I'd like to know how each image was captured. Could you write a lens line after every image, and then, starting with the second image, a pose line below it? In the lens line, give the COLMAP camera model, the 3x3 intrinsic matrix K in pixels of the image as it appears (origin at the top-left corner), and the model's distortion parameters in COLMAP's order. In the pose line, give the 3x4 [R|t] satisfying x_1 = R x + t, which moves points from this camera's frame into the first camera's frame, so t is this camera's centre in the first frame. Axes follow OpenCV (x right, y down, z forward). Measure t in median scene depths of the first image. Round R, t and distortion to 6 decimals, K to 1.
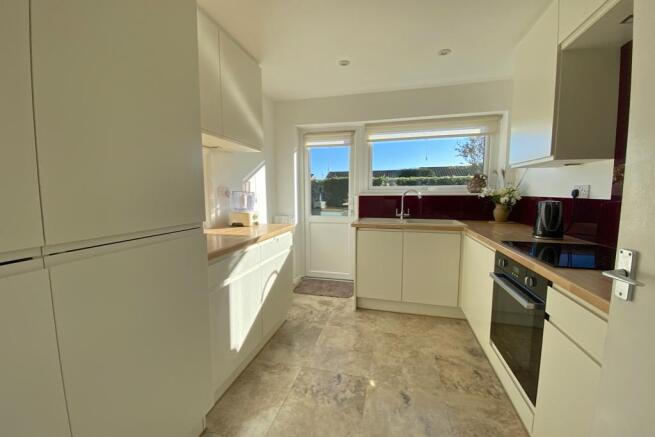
lens RADIAL K [[267.3, 0, 327.5], [0, 267.3, 218.5], [0, 0, 1]] dist [0.027545, -0.024709]
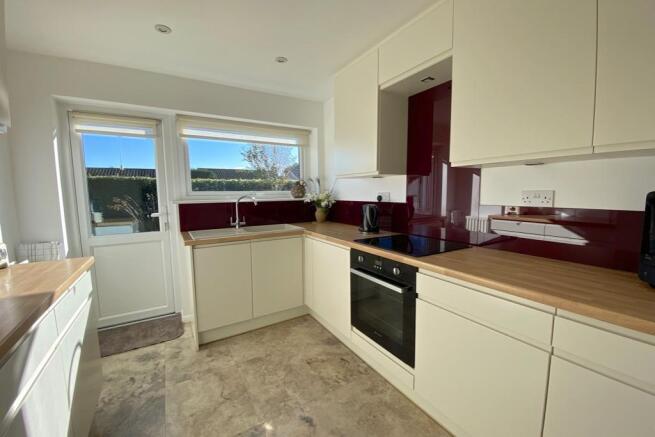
lens RADIAL K [[267.3, 0, 327.5], [0, 267.3, 218.5], [0, 0, 1]] dist [0.027545, -0.024709]
pose [[0.701264, -0.077087, 0.708722, -0.173092], [0.081485, 0.996289, 0.027737, -0.036154], [-0.708229, 0.038299, 0.704943, 0.165568]]
